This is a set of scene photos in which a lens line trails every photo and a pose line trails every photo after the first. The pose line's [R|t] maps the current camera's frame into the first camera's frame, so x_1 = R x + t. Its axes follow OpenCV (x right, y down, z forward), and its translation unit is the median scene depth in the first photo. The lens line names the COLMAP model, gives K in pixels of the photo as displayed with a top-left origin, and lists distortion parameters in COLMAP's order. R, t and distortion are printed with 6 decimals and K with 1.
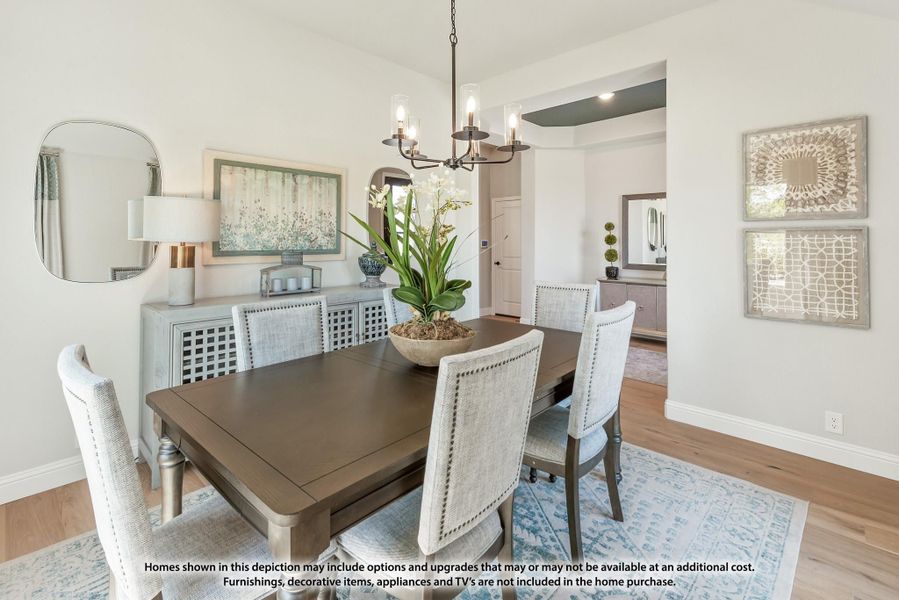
lens RADIAL K [[408.3, 0, 449.7], [0, 408.3, 306.3], [0, 0, 1]] dist [0.004419, 0.000395]
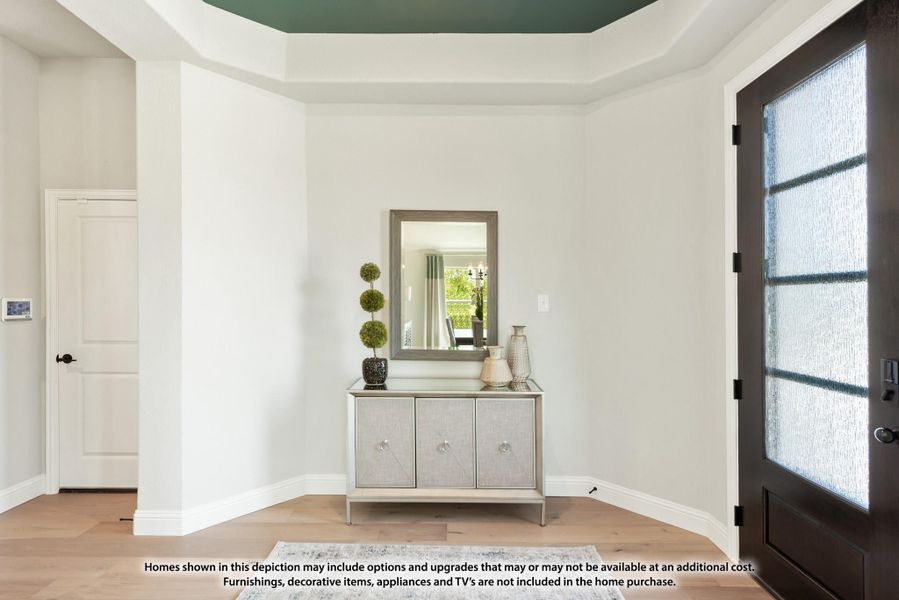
lens RADIAL K [[454.4, 0, 449.5], [0, 454.4, 300.0], [0, 0, 1]] dist [0.001498, -0.000190]
pose [[0.719977, 0.019888, 0.693713, 0.102257], [0.100794, 0.985994, -0.132877, -0.085851], [-0.686639, 0.165591, 0.707889, 0.570919]]
